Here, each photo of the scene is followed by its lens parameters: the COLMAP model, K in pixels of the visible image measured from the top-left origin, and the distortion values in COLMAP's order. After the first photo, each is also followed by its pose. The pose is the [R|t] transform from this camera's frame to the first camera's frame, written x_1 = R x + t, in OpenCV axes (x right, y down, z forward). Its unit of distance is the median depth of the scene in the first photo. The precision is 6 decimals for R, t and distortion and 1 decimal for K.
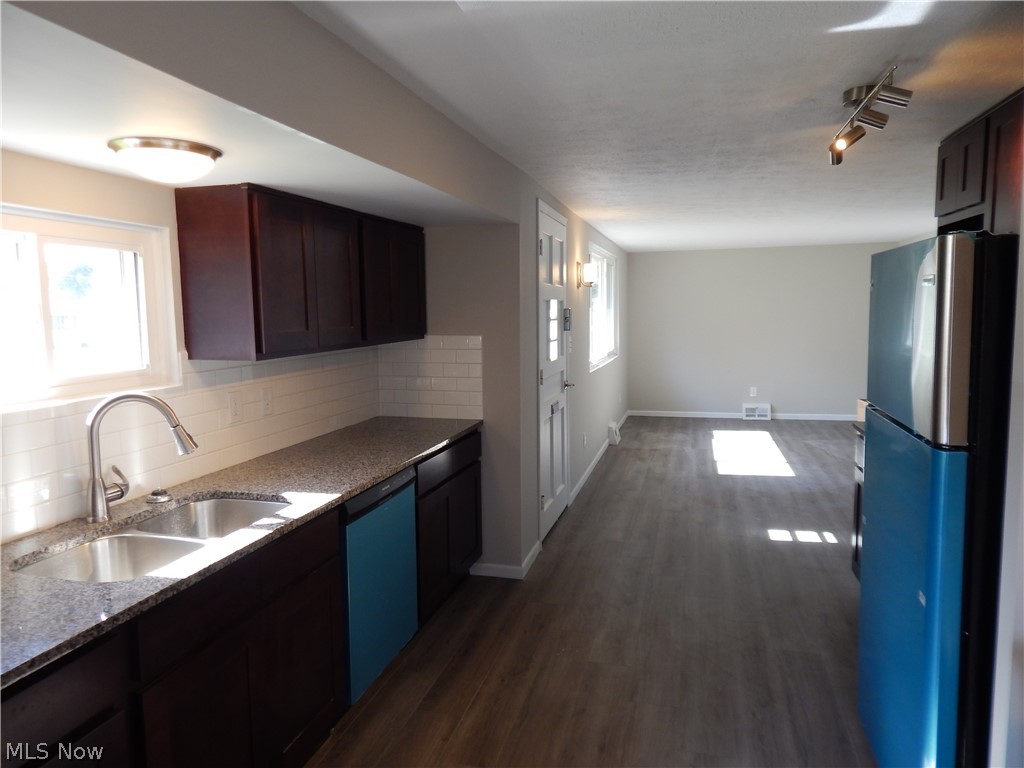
lens RADIAL K [[674.0, 0, 516.5], [0, 674.0, 379.0], [0, 0, 1]] dist [0.000145, -0.000560]
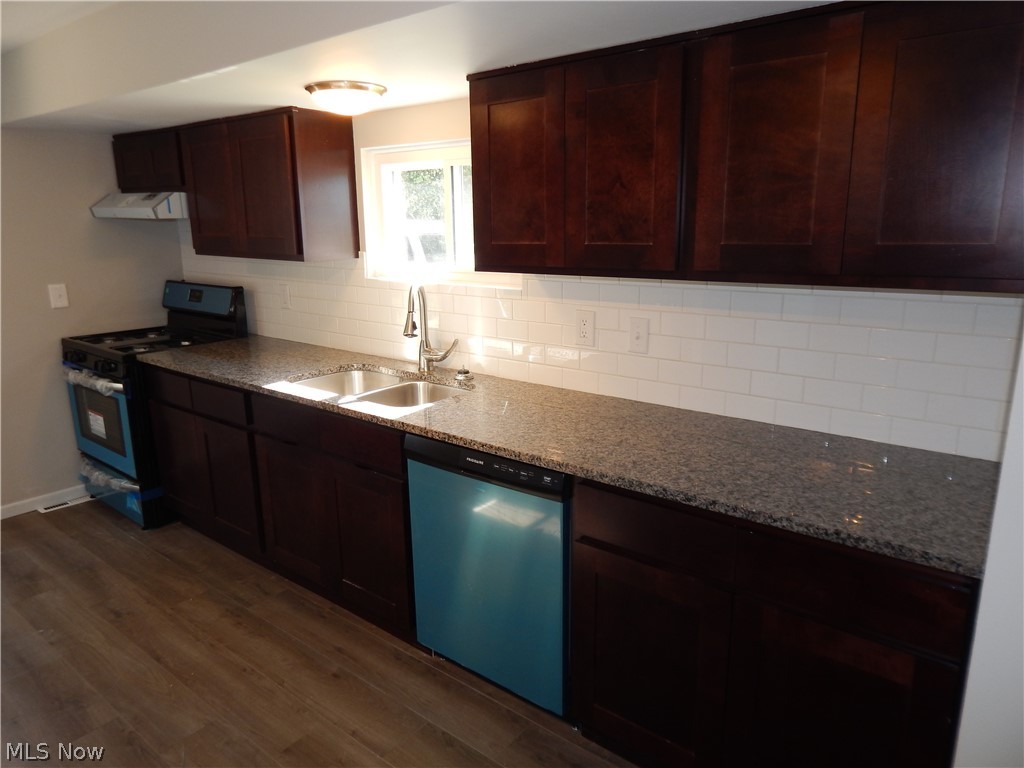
lens RADIAL K [[674.0, 0, 516.5], [0, 674.0, 379.0], [0, 0, 1]] dist [0.000145, -0.000560]
pose [[-0.383300, 0.224054, -0.896036, 0.483813], [-0.081393, 0.958163, 0.274406, -0.147478], [0.920030, 0.178111, -0.349028, 1.418461]]
